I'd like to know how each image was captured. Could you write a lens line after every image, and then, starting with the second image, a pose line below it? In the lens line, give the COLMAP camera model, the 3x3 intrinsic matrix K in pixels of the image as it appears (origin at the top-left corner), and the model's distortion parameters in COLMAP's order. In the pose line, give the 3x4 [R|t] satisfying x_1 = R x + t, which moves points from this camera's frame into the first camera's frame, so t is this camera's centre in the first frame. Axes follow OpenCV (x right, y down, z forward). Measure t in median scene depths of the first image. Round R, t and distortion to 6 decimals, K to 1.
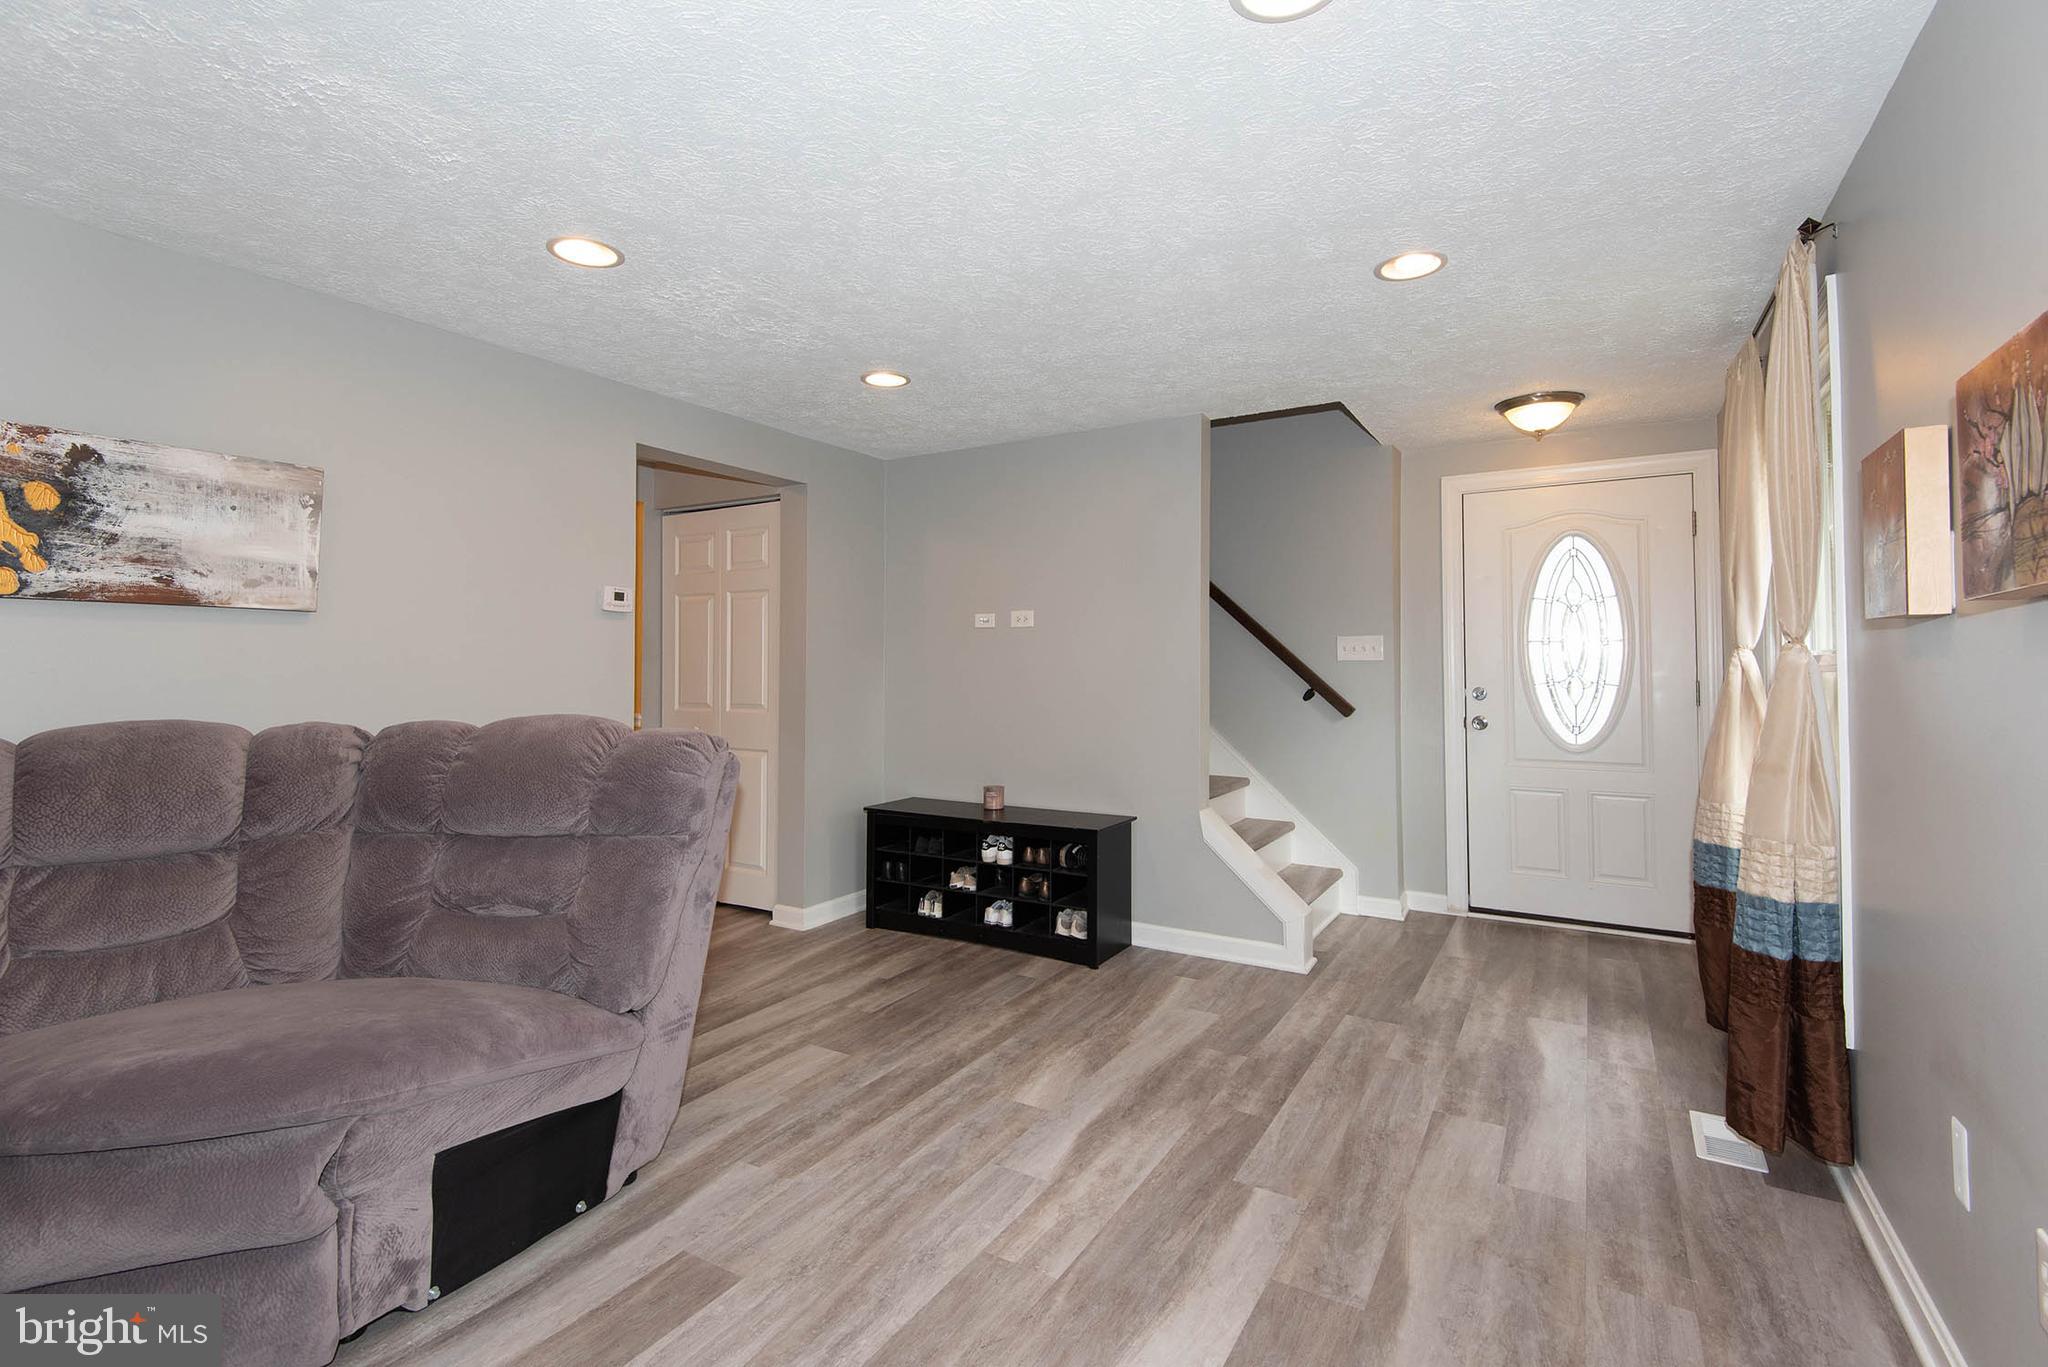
lens RADIAL K [[941.2, 0, 993.5], [0, 941.2, 638.1], [0, 0, 1]] dist [0.005768, -0.003865]
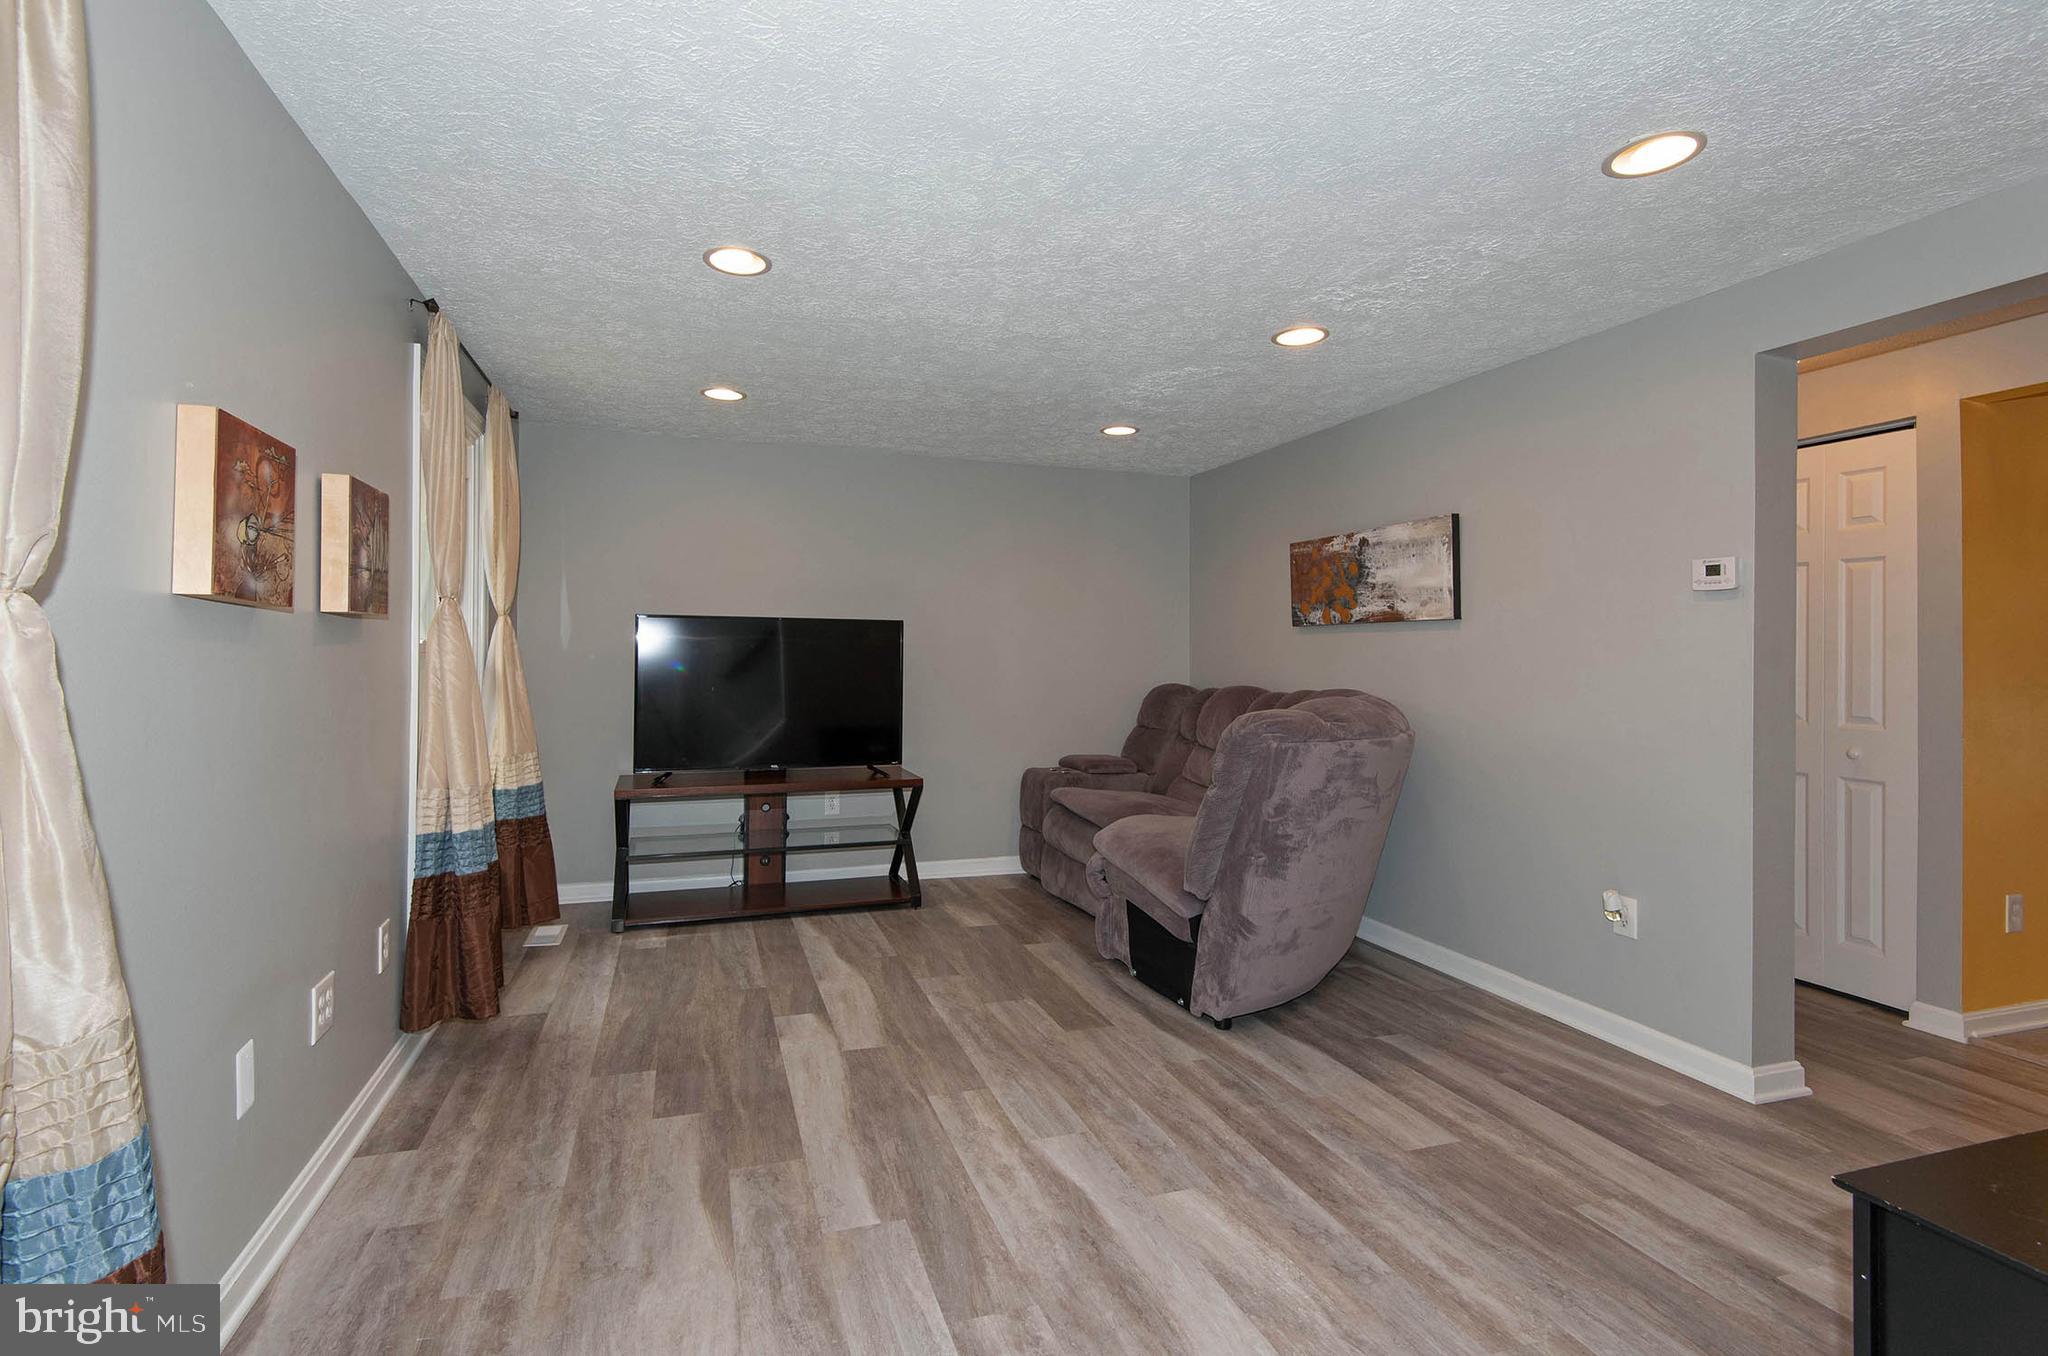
lens RADIAL K [[941.2, 0, 1012.3], [0, 941.2, 657.9], [0, 0, 1]] dist [0.005768, -0.003865]
pose [[-0.627681, -0.002524, -0.778467, 0.810366], [0.015367, 0.999760, -0.015631, 0.042461], [0.778319, -0.021774, -0.627491, 1.498145]]
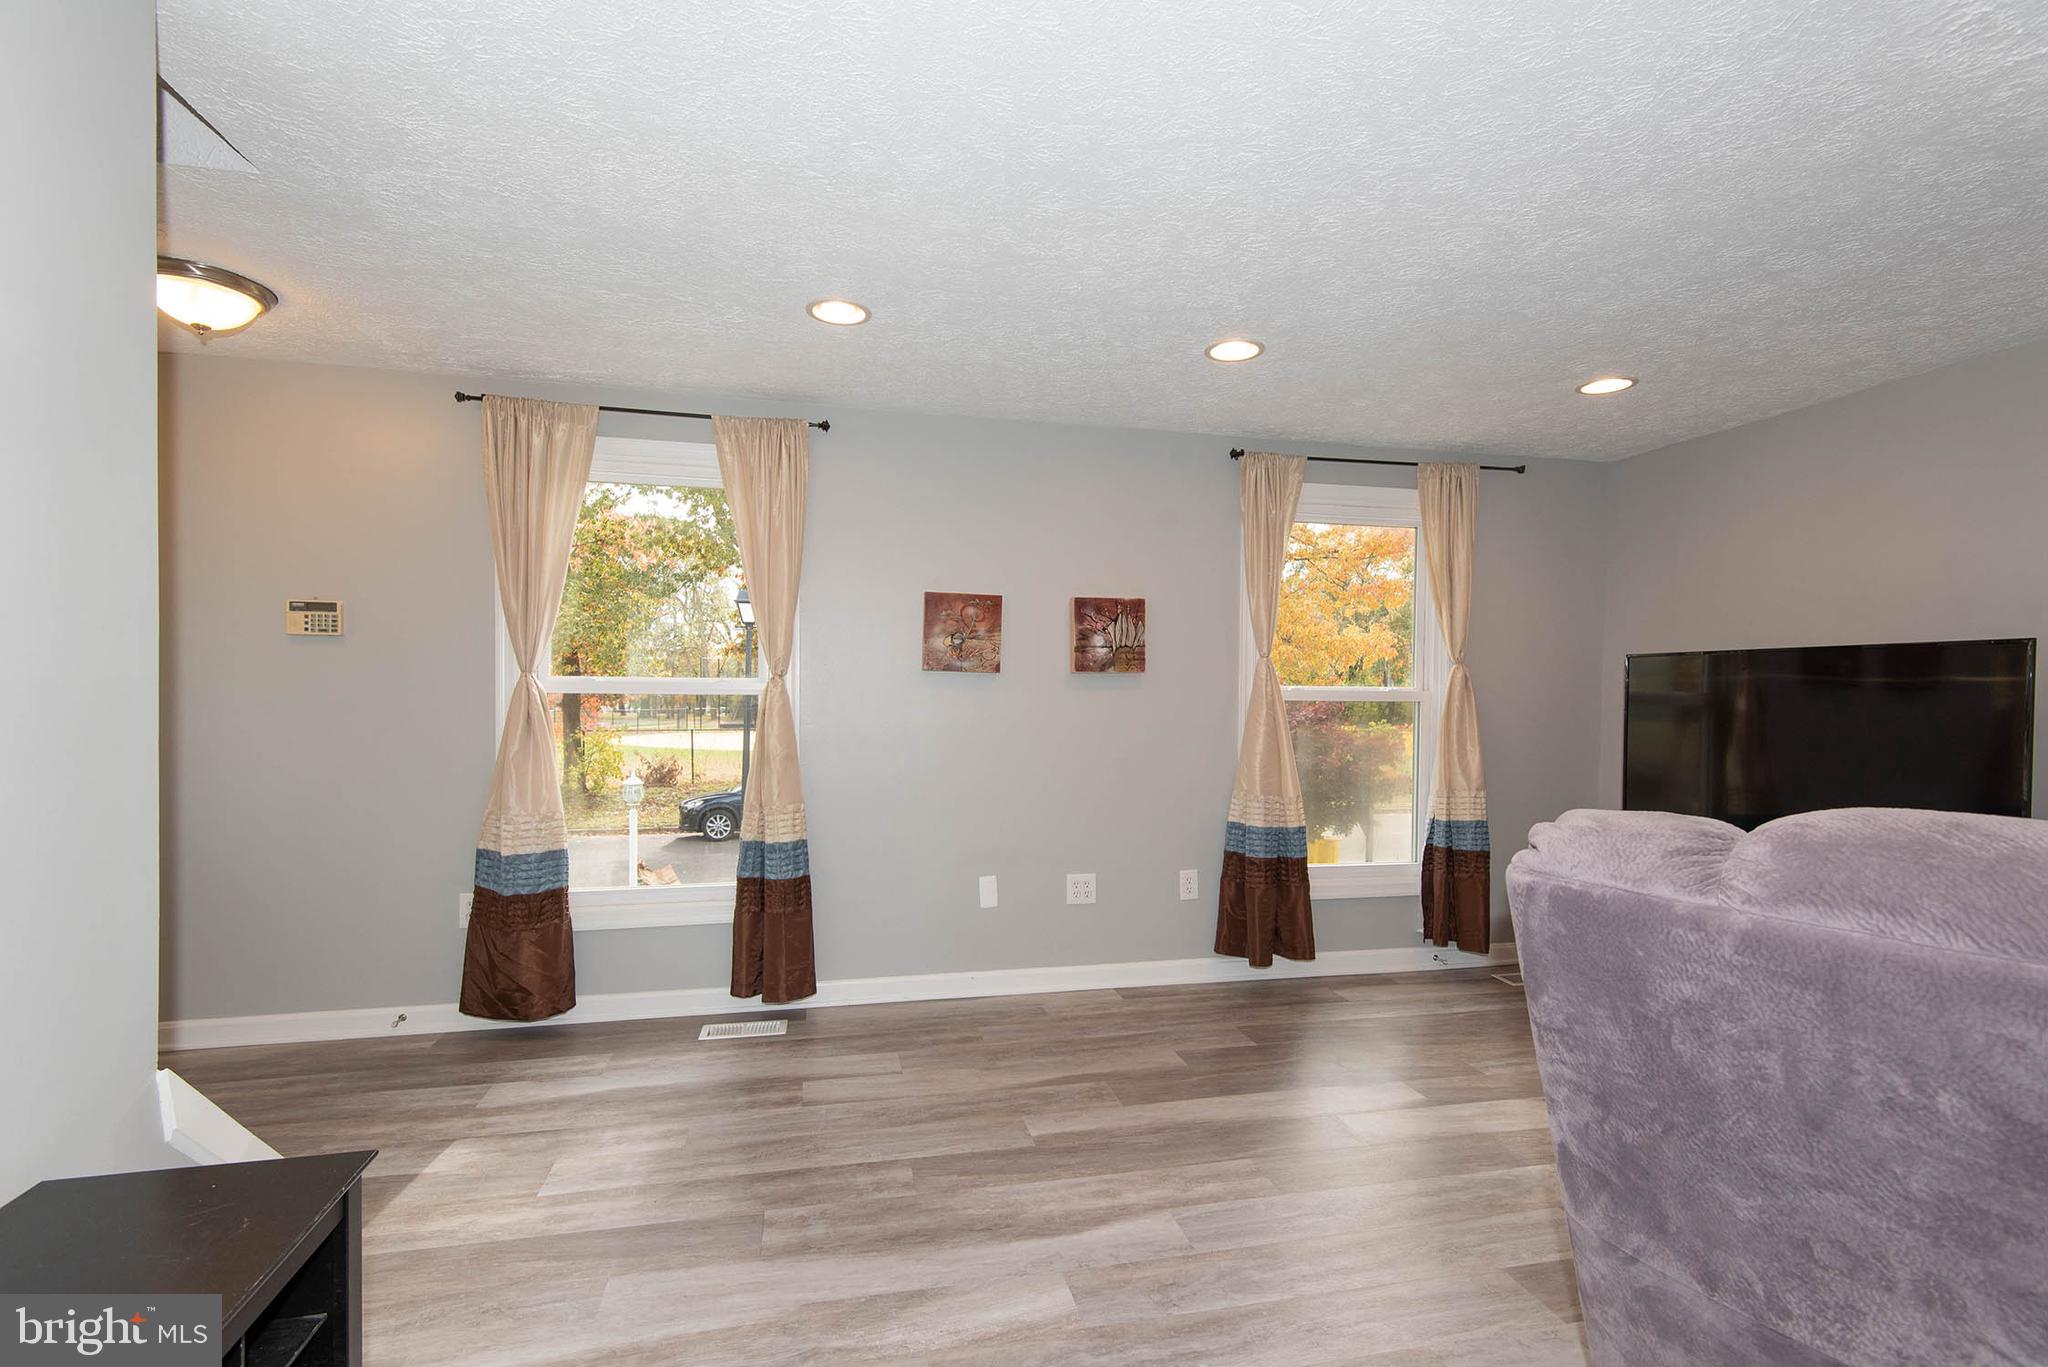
lens RADIAL K [[941.2, 0, 1022.2], [0, 941.2, 695.2], [0, 0, 1]] dist [0.005768, -0.003865]
pose [[-0.714177, -0.010673, 0.699884, -0.474451], [-0.029768, 0.999442, -0.015135, 0.042250], [-0.699332, -0.031643, -0.714096, 1.658708]]
